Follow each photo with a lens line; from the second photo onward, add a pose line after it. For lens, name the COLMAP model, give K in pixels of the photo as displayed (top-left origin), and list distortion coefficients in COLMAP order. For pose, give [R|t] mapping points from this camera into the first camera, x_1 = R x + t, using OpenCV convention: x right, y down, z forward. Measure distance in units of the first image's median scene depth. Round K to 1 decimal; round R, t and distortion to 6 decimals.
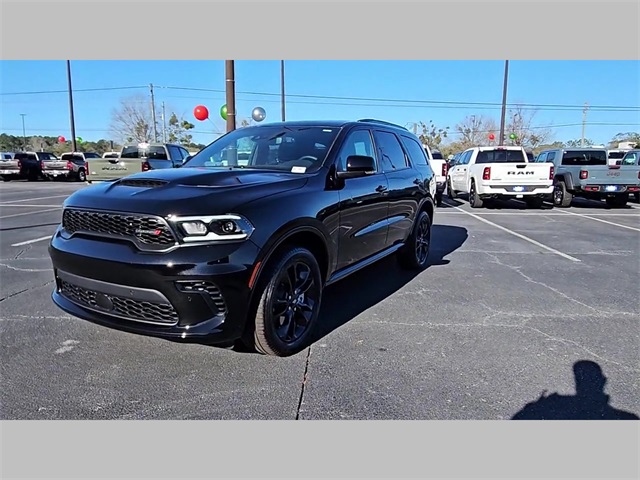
lens RADIAL K [[438.8, 0, 314.7], [0, 438.8, 242.5], [0, 0, 1]] dist [0.007006, 0.000739]
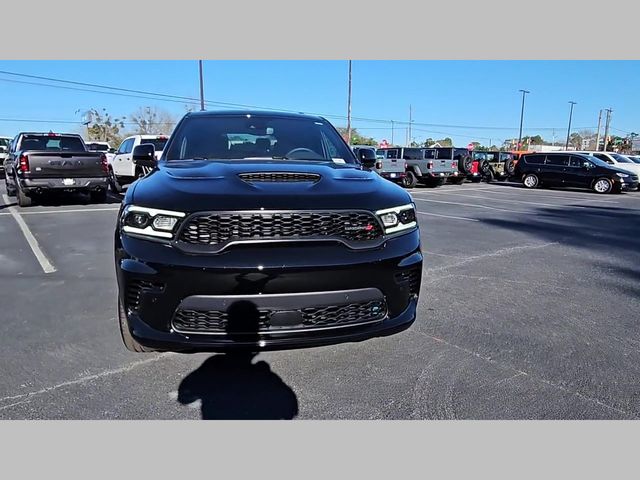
lens RADIAL K [[438.8, 0, 318.5], [0, 438.8, 239.5], [0, 0, 1]] dist [0.007006, 0.000739]
pose [[0.745825, -0.117962, 0.655614, -0.589695], [0.110994, 0.992444, 0.052300, -0.032333], [-0.656830, 0.033763, 0.753283, 0.194948]]
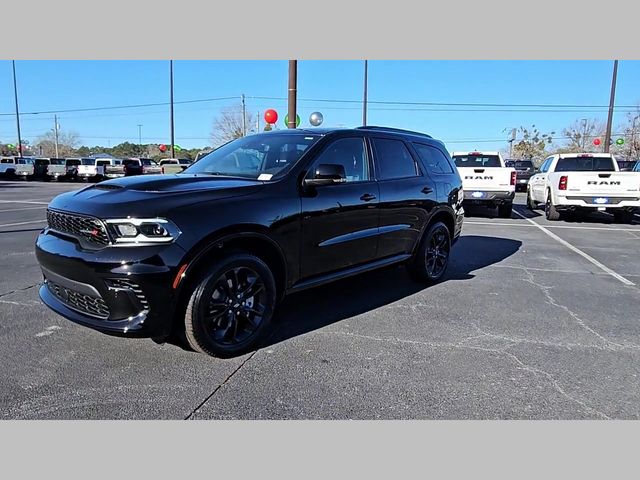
lens RADIAL K [[438.8, 0, 313.2], [0, 438.8, 238.5], [0, 0, 1]] dist [0.007006, 0.000739]
pose [[0.977522, 0.040294, -0.206945, 0.221336], [-0.045071, 0.998814, -0.018418, -0.006901], [0.205957, 0.027331, 0.978179, 0.021823]]
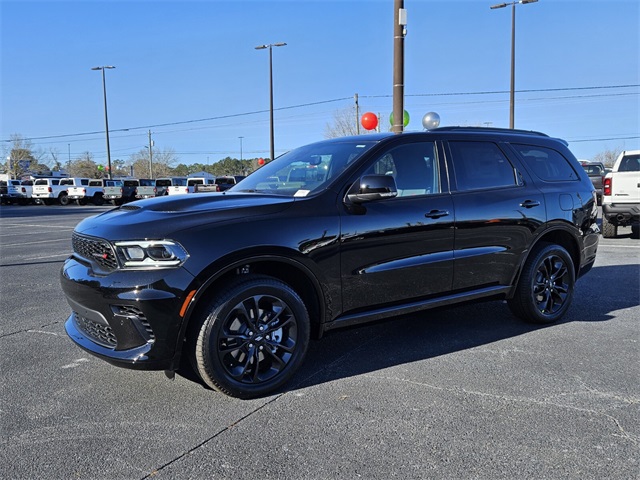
lens RADIAL K [[549.9, 0, 331.1], [0, 549.9, 249.3], [0, 0, 1]] dist [0.088629, -0.048482]
pose [[0.908016, 0.025677, -0.418148, 0.370666], [-0.049445, 0.997712, -0.046105, -0.002402], [0.416008, 0.062539, 0.907208, 0.015492]]
